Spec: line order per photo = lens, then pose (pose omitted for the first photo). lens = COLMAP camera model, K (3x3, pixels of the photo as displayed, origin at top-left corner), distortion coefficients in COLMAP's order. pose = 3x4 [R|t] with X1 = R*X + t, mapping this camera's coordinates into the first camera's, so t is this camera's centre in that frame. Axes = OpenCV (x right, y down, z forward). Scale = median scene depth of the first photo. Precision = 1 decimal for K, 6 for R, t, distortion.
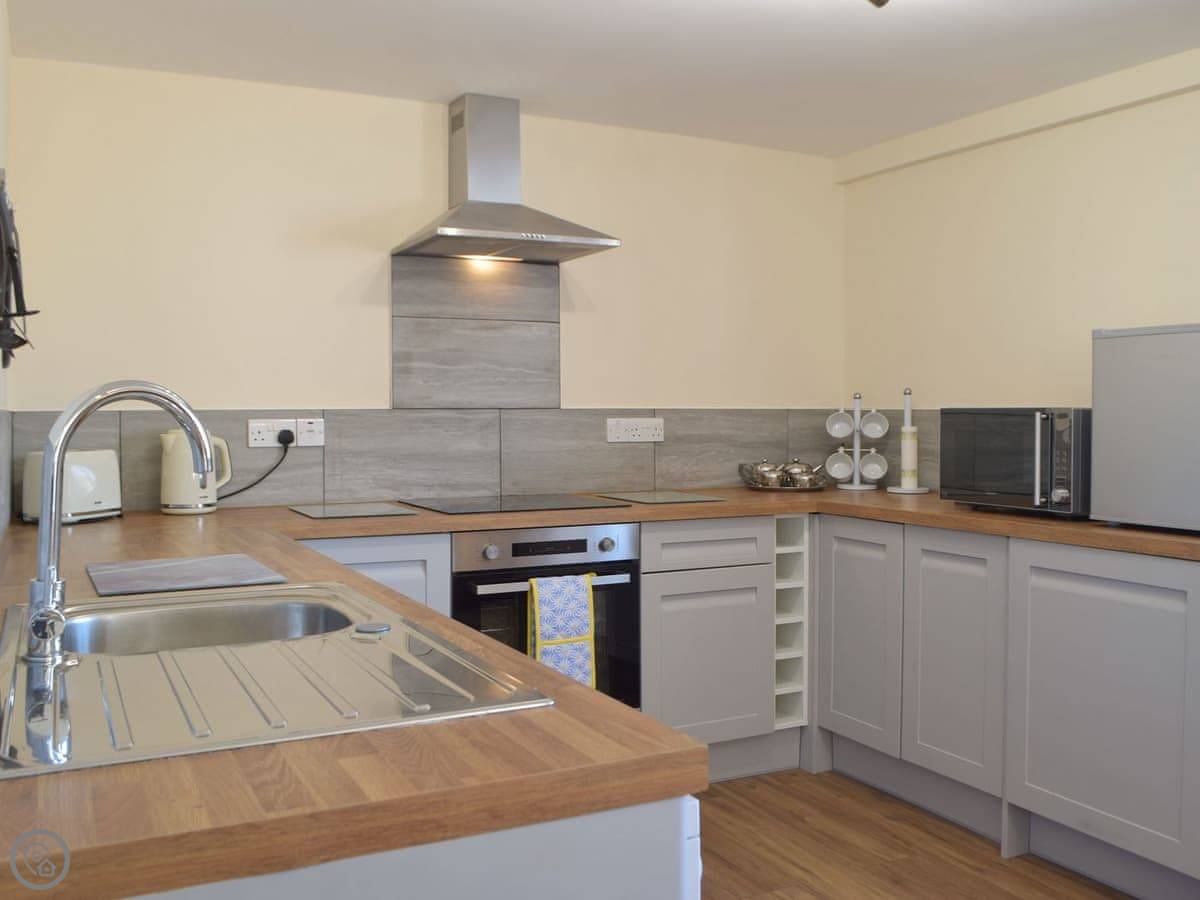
lens RADIAL K [[1024.4, 0, 605.5], [0, 1024.4, 459.9], [0, 0, 1]] dist [-0.114321, 0.008399]
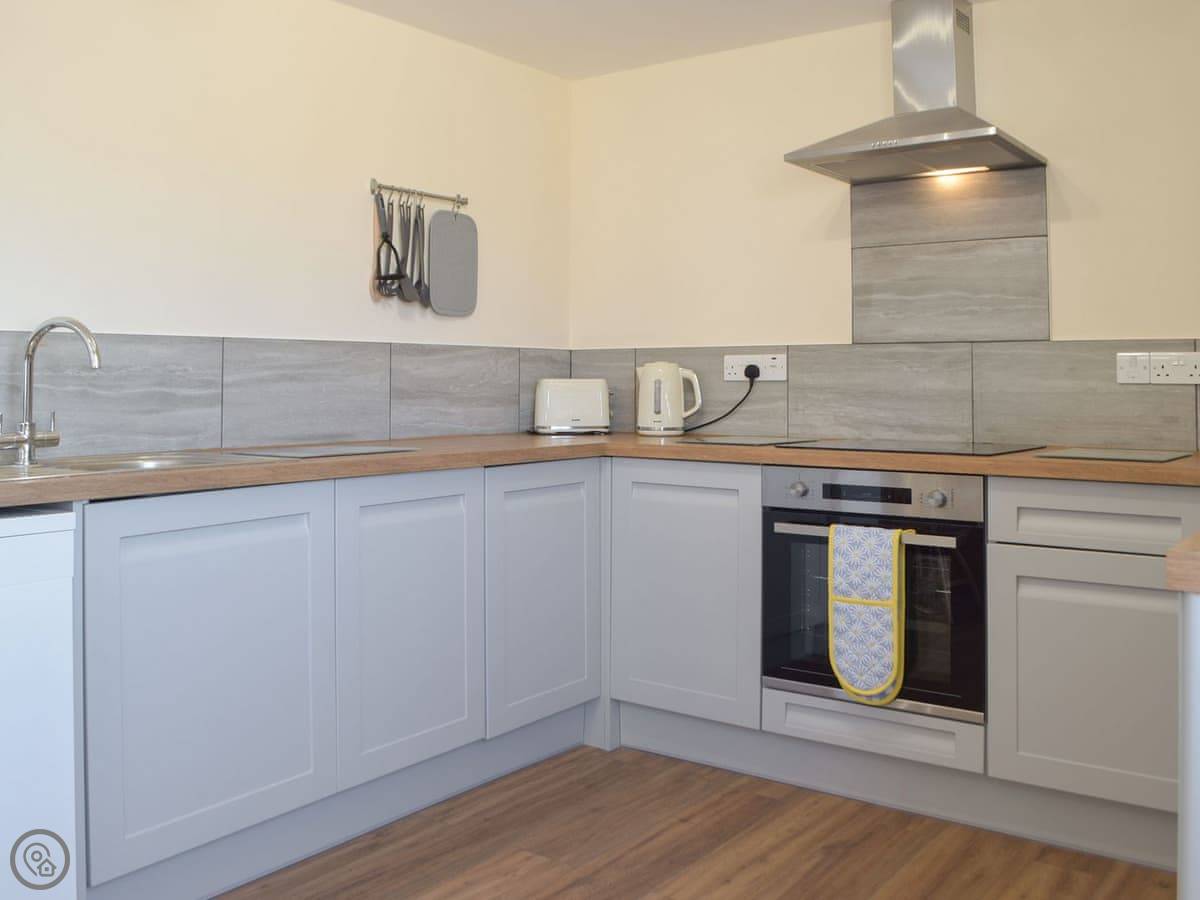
lens RADIAL K [[1074.7, 0, 603.1], [0, 1074.7, 353.9], [0, 0, 1]] dist [-0.094051, 0.010182]
pose [[0.451258, -0.017374, -0.892224, 0.589251], [-0.041620, 0.998313, -0.040490, 0.010458], [0.891422, 0.055406, 0.449774, 0.331974]]
